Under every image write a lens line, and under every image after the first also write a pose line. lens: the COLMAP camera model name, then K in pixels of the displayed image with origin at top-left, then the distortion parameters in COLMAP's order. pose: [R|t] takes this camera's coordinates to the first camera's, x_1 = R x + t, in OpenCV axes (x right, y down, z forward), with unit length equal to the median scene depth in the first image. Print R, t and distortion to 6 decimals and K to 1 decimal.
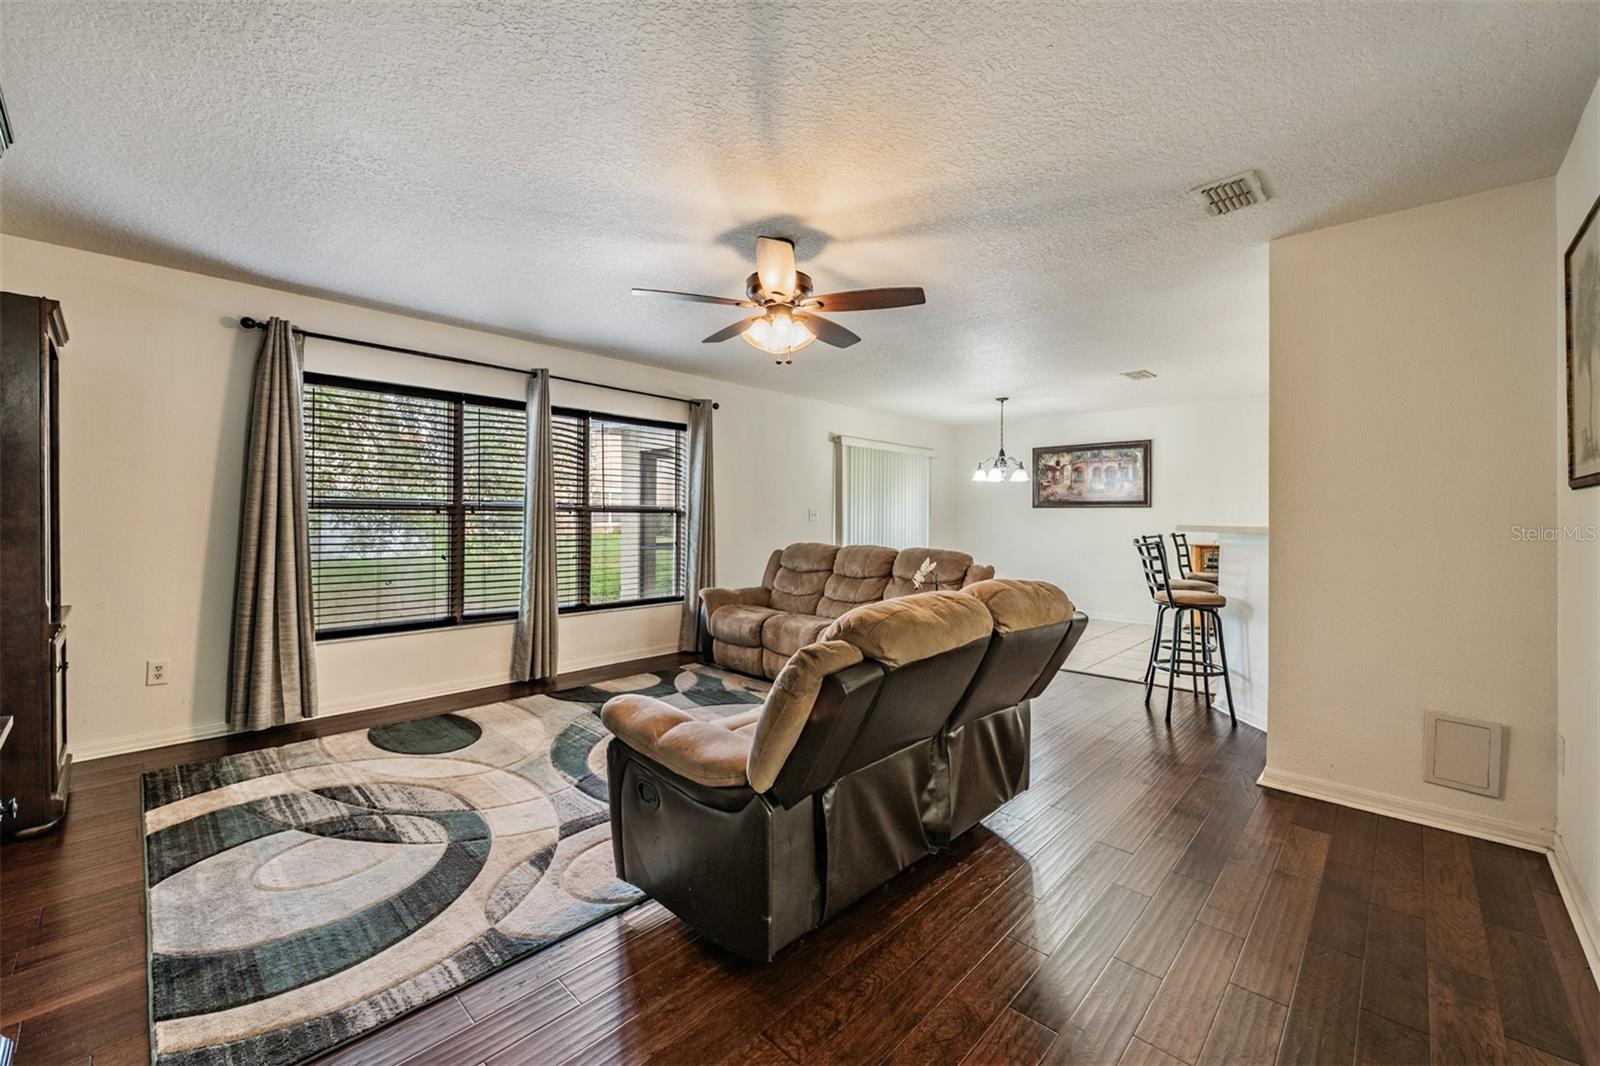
lens RADIAL K [[638.1, 0, 796.6], [0, 638.1, 516.4], [0, 0, 1]] dist [-0.010543, -0.000633]
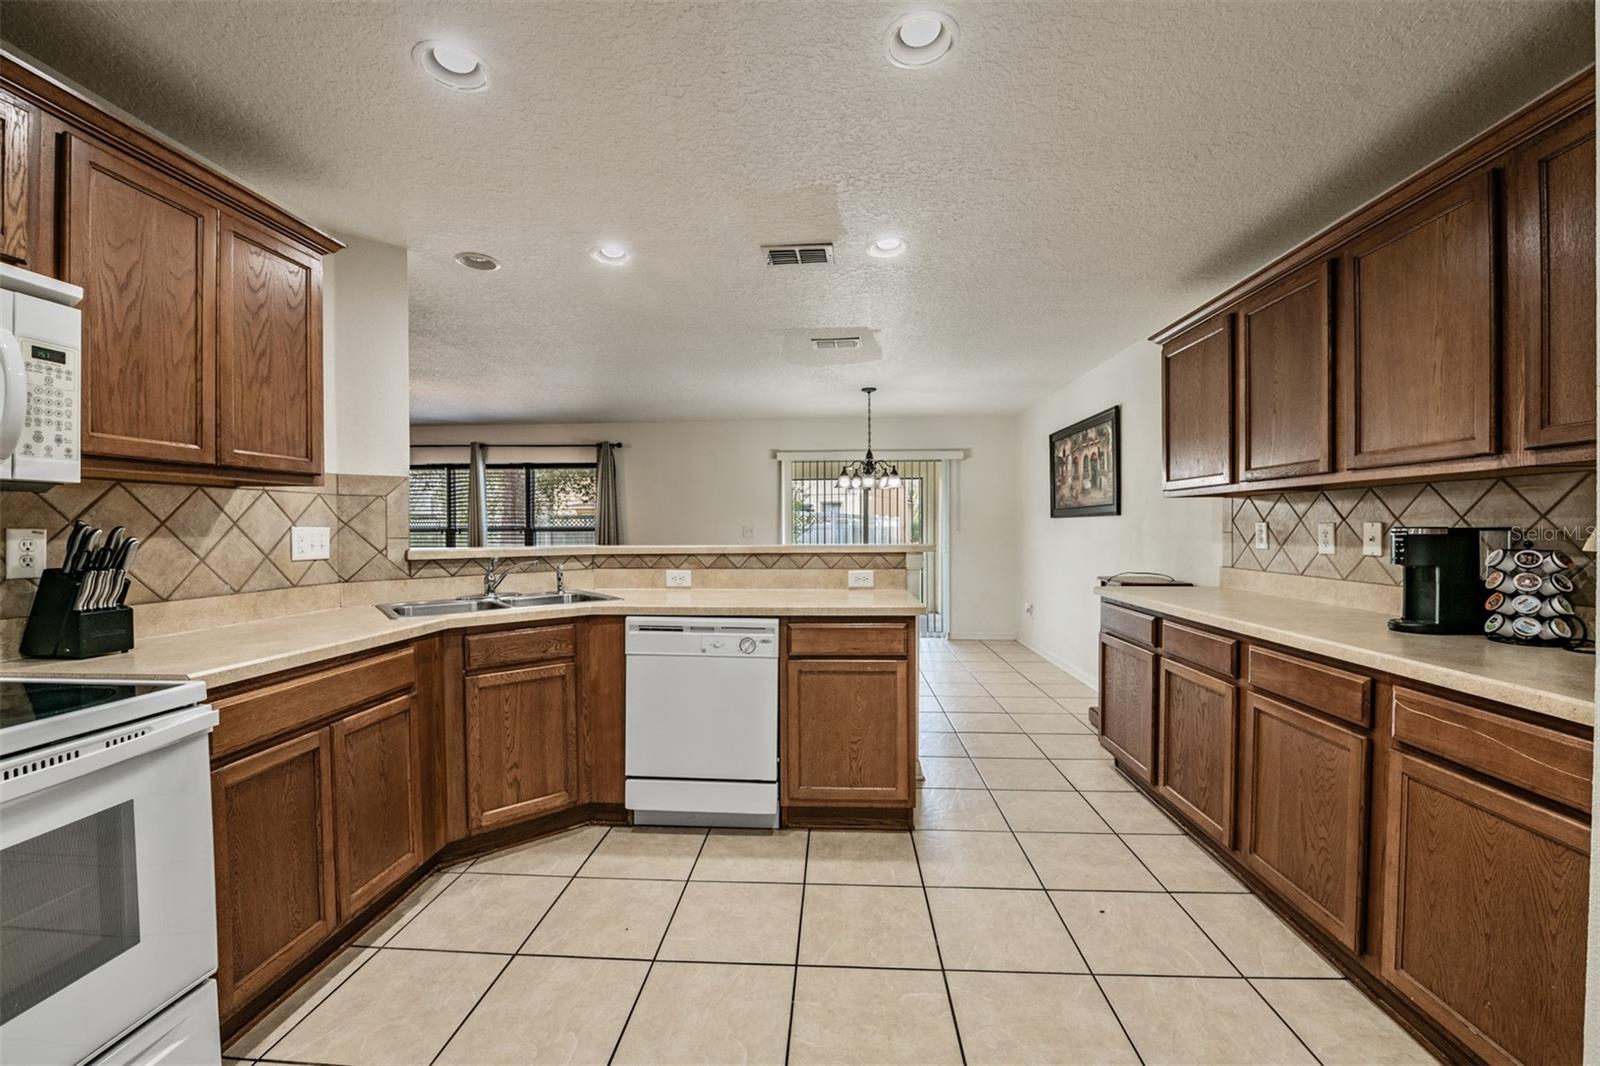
lens RADIAL K [[613.5, 0, 819.2], [0, 613.5, 536.0], [0, 0, 1]] dist [-0.008767, -0.002673]
pose [[0.661919, -0.001779, -0.749574, 1.499569], [0.007815, 0.999959, 0.004528, 0.002489], [0.749535, -0.008855, 0.661906, 0.729366]]
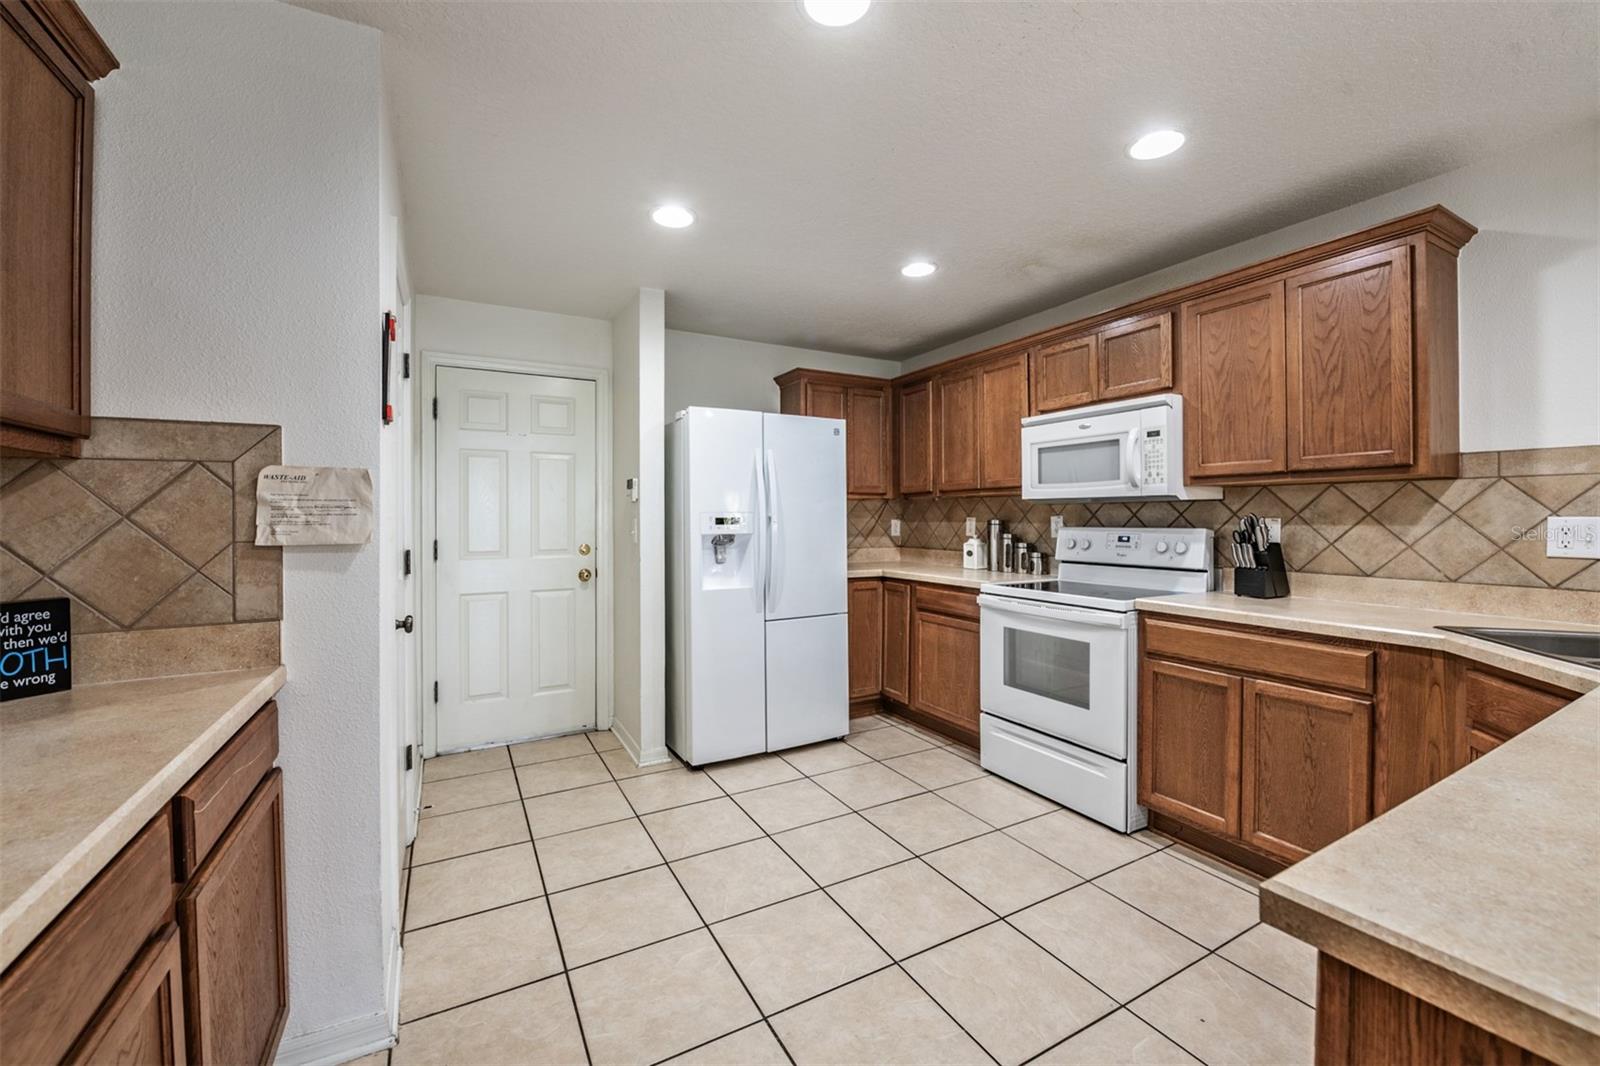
lens RADIAL K [[638.1, 0, 796.6], [0, 638.1, 516.4], [0, 0, 1]] dist [-0.010543, -0.000633]
pose [[-0.954461, -0.006084, 0.298274, 1.171419], [-0.004305, 0.999969, 0.006619, -0.007895], [-0.298305, 0.005033, -0.954457, 1.377605]]
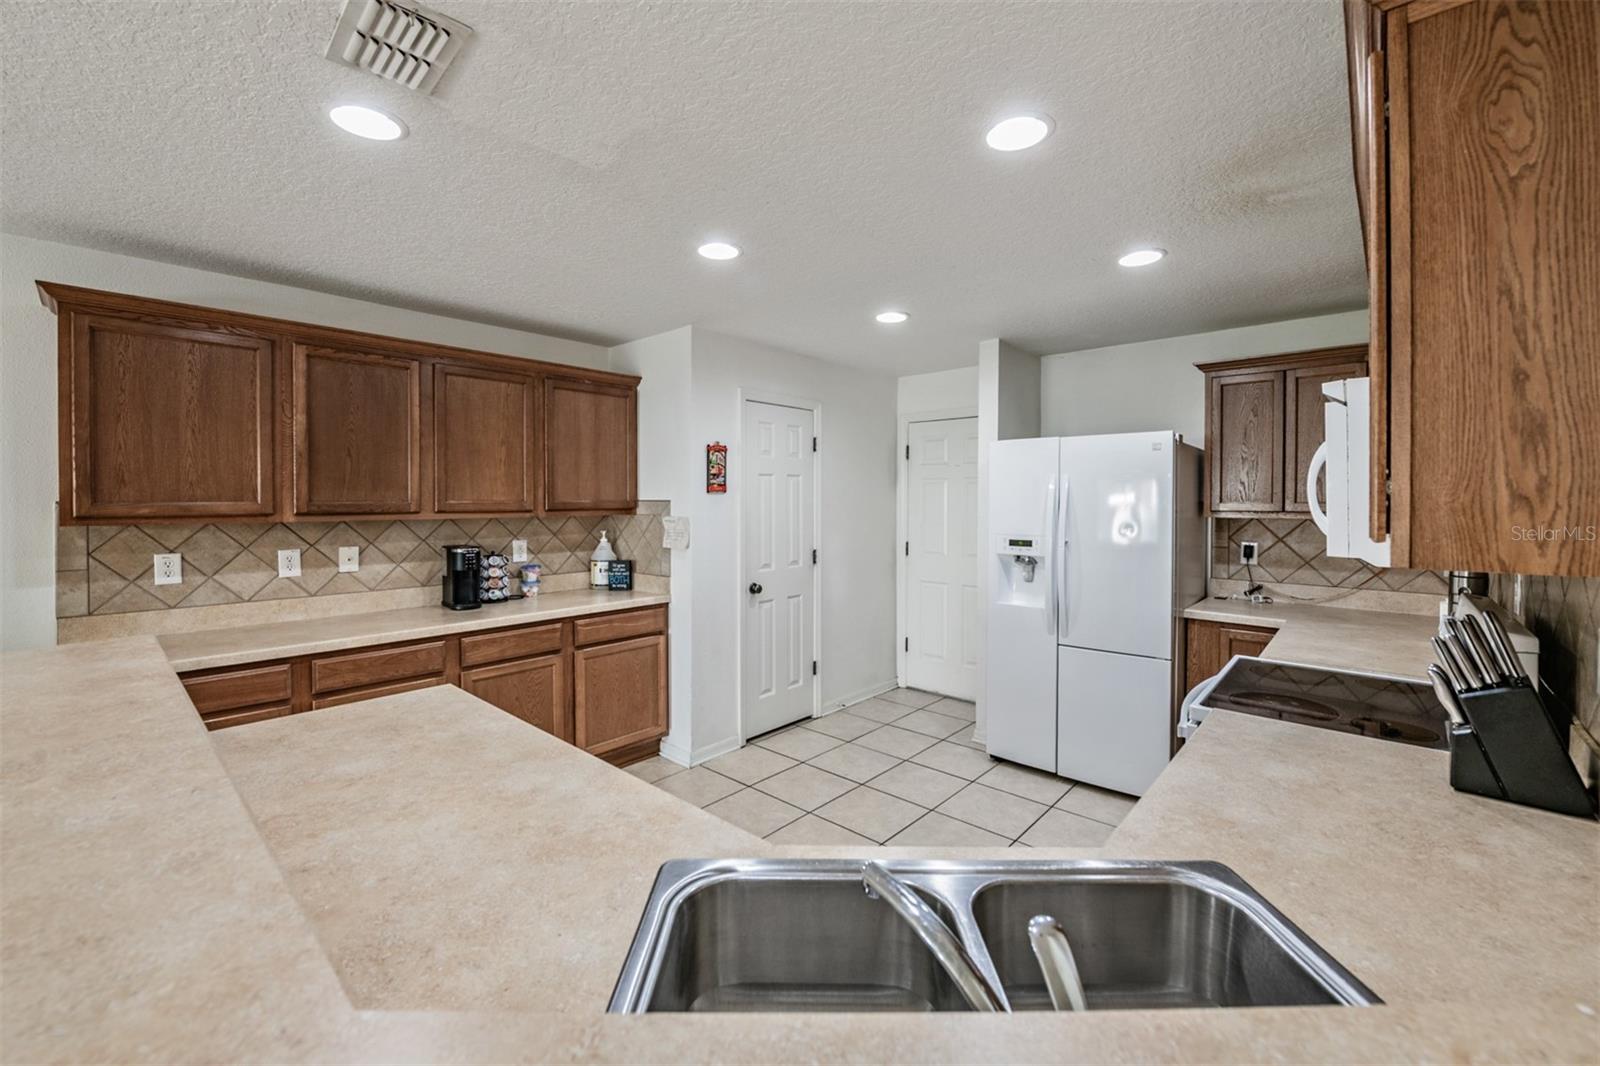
lens RADIAL K [[647.3, 0, 807.8], [0, 647.3, 507.4], [0, 0, 1]] dist [-0.012020, -0.000940]
pose [[-0.034028, -0.023343, 0.999148, 0.630100], [0.003289, 0.999719, 0.023468, -0.066299], [-0.999415, 0.004085, -0.033941, 0.957953]]
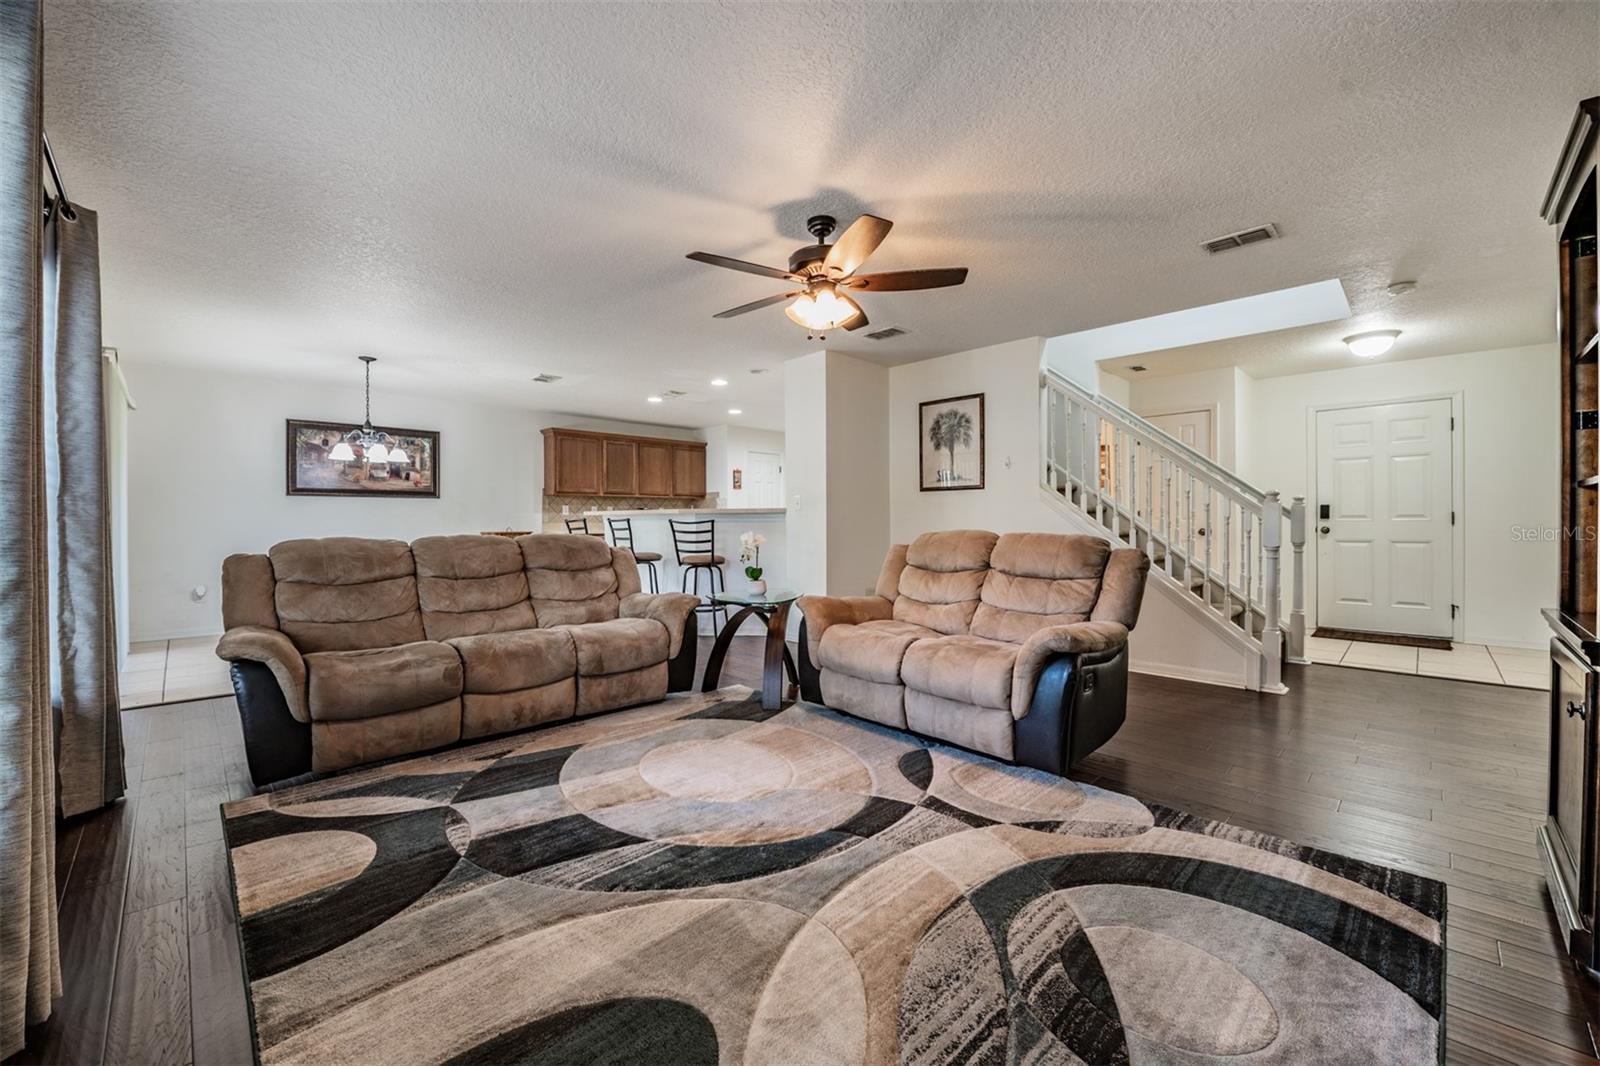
lens RADIAL K [[633.3, 0, 799.1], [0, 633.3, 526.4], [0, 0, 1]] dist [-0.001317, -0.006986]
pose [[0.034584, -0.017023, 0.999257, -0.769052], [0.012645, 0.999782, 0.016595, 0.036641], [-0.999322, 0.012062, 0.034792, 0.748688]]
